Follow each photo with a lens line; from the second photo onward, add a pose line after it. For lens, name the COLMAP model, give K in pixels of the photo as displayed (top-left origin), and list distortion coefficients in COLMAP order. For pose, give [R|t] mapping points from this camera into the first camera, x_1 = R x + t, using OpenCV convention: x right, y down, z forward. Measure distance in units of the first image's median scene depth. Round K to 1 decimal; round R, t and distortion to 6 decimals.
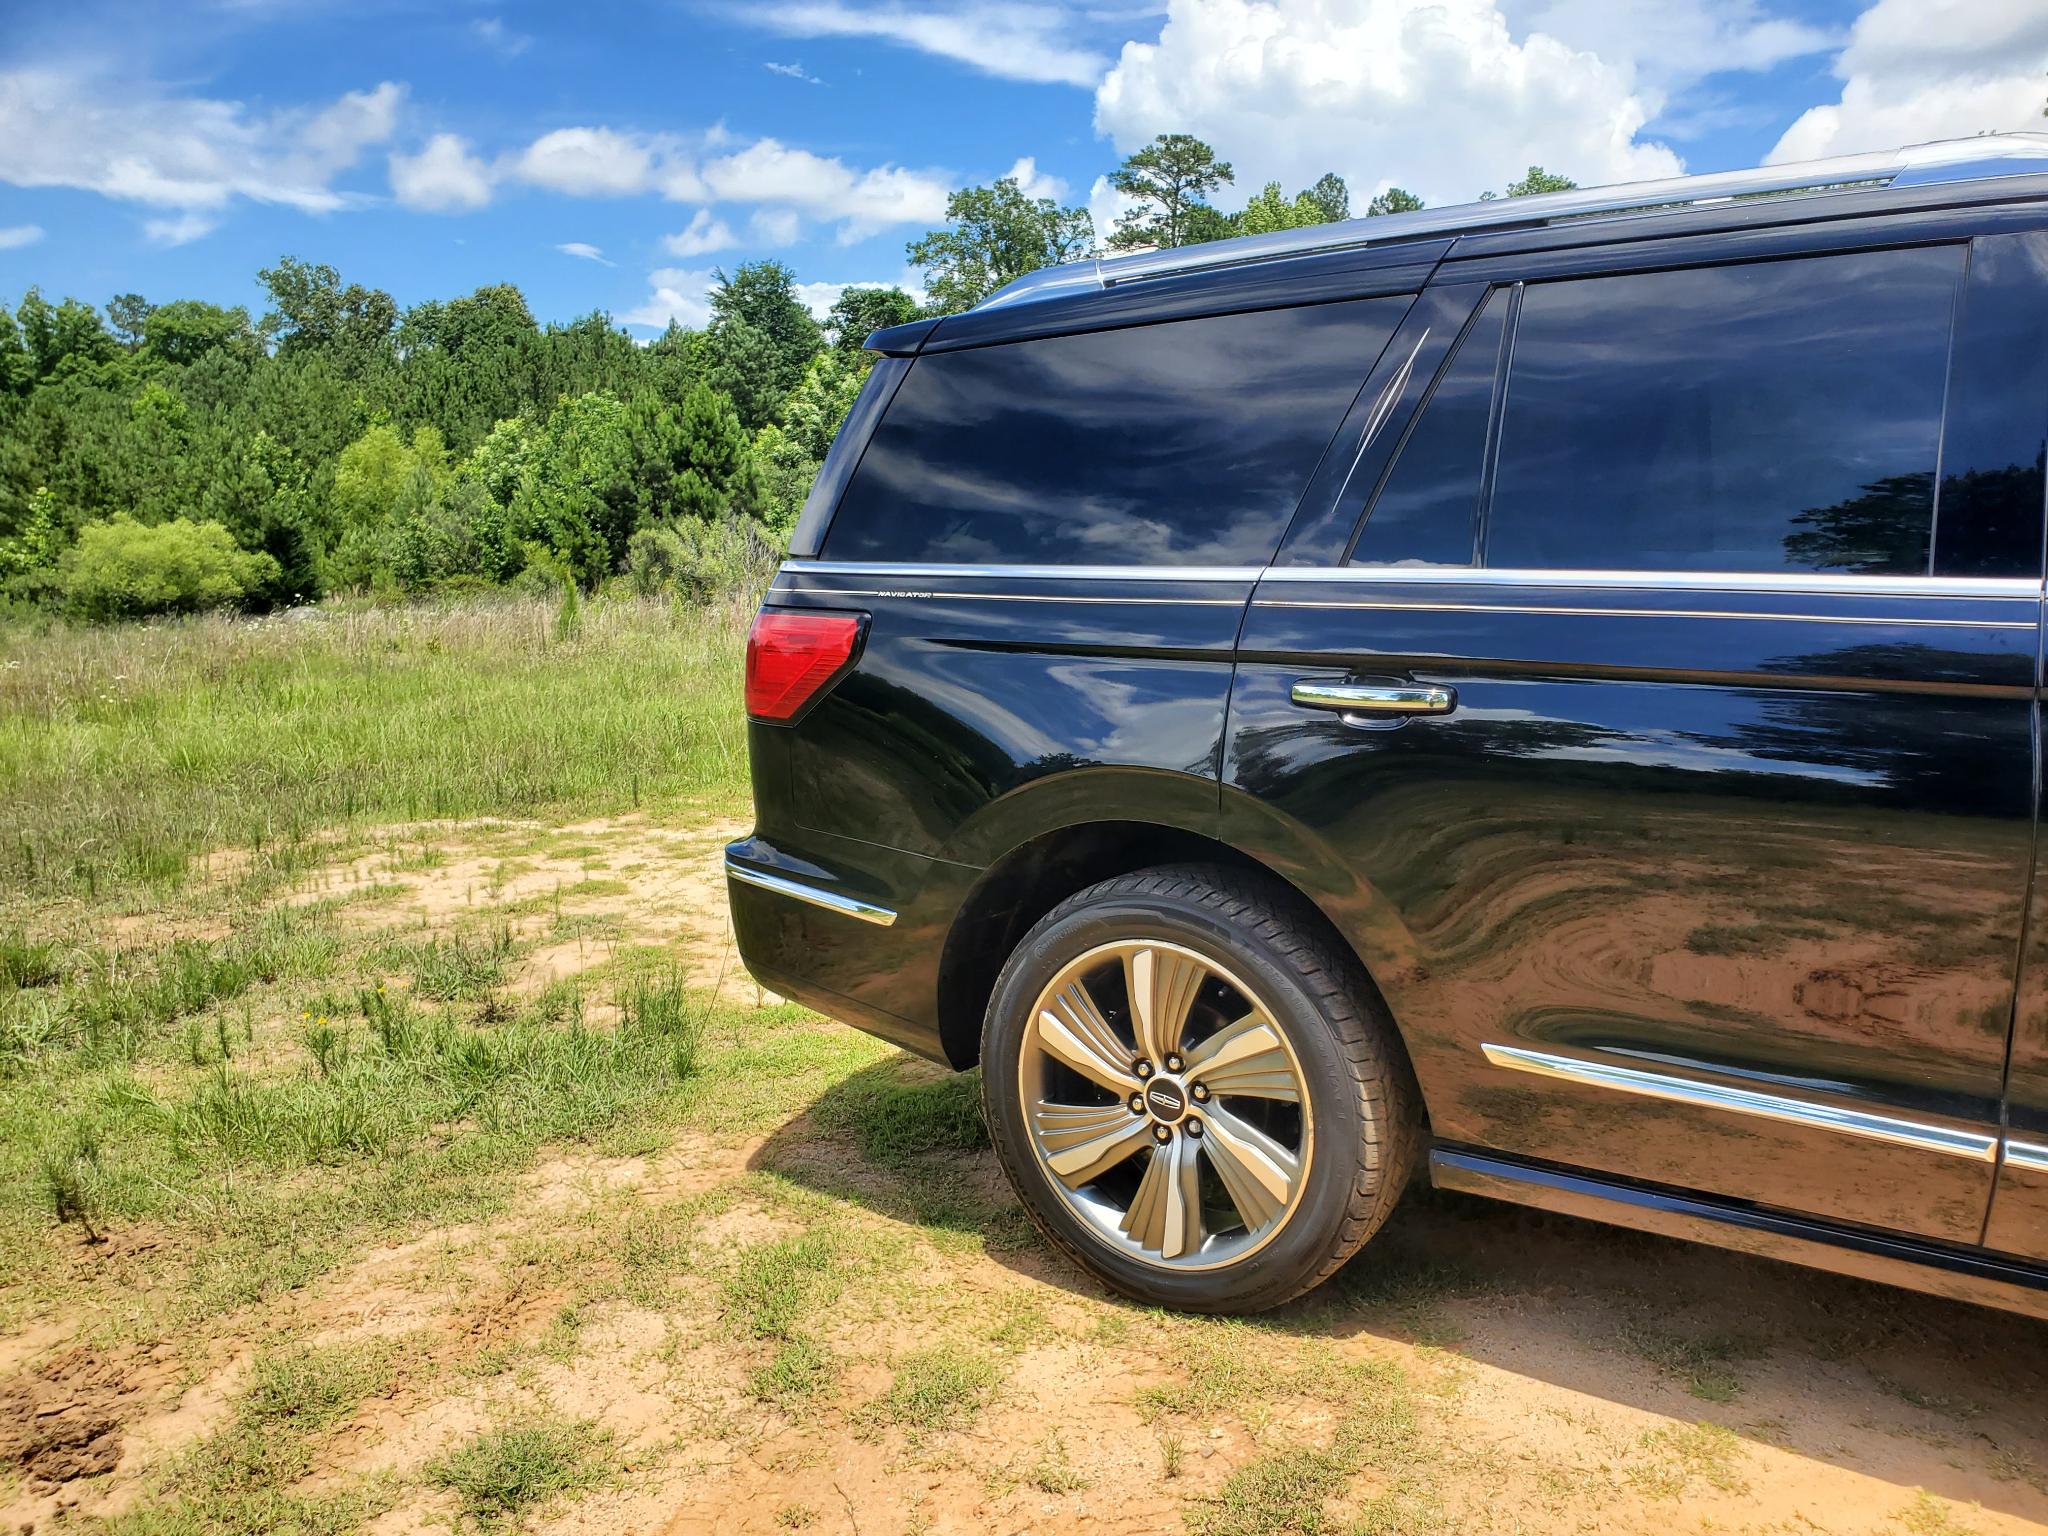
lens RADIAL K [[1631.3, 0, 1042.4], [0, 1631.3, 786.1], [0, 0, 1]] dist [0.014463, 0.015674]
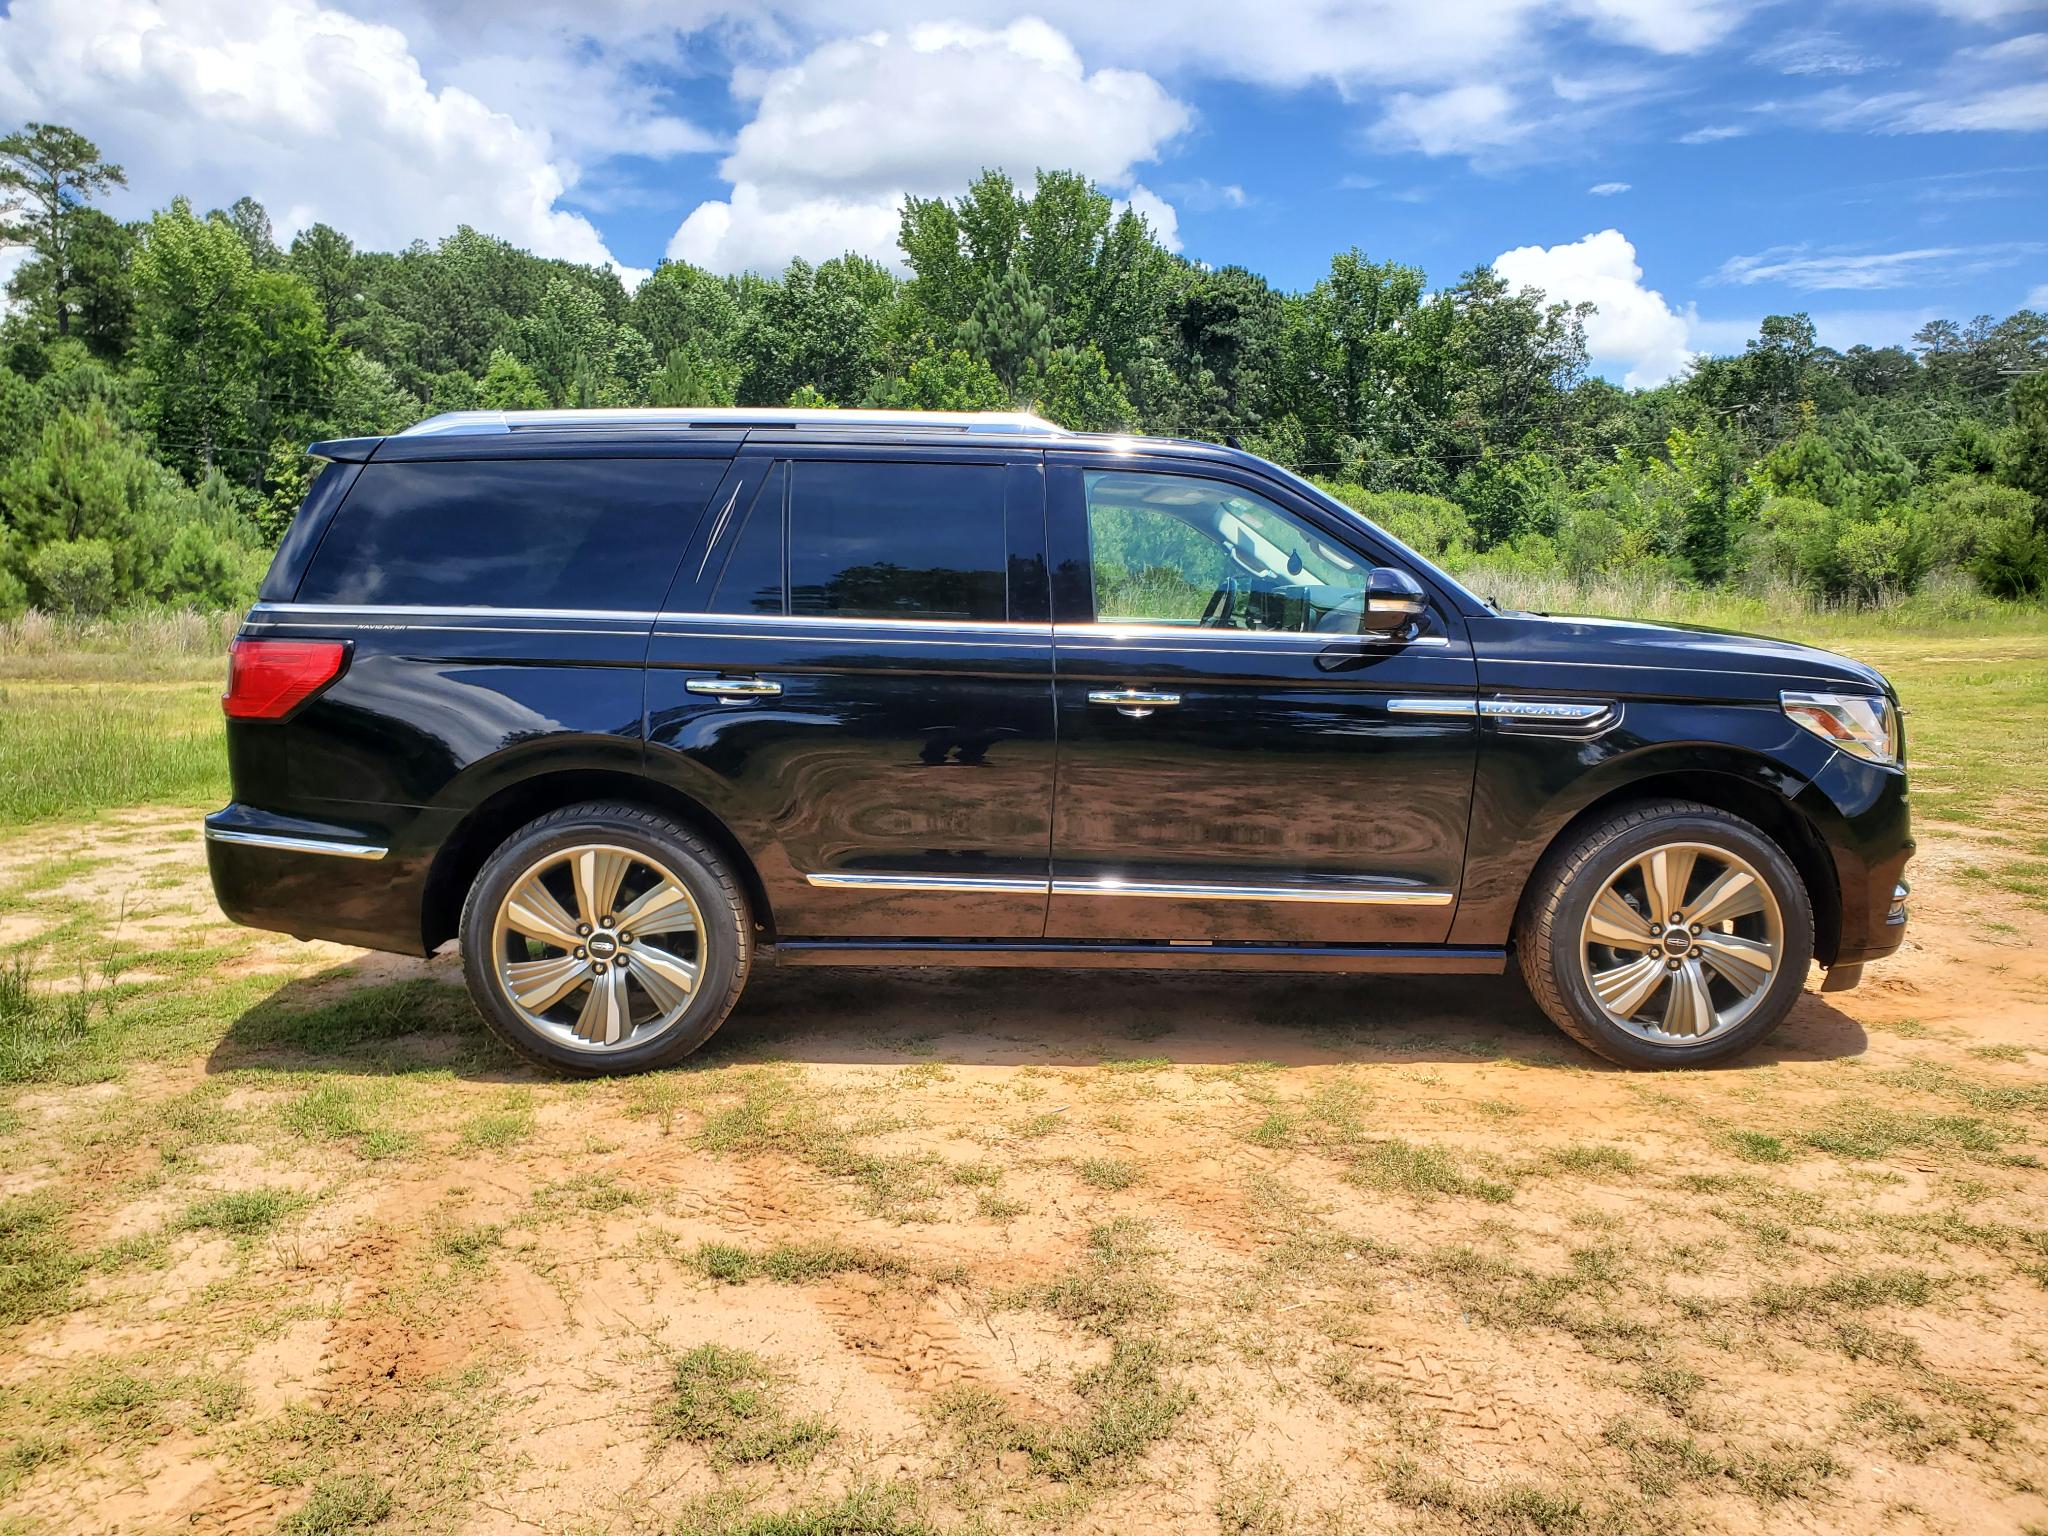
lens RADIAL K [[1697.9, 0, 1024.0], [0, 1697.9, 768.0], [0, 0, 1]] dist [-0.003665, -0.002805]
pose [[0.819837, -0.038861, 0.571277, -0.506896], [0.064524, 0.997610, -0.024736, 0.083231], [-0.568950, 0.057141, 0.820384, -0.579987]]
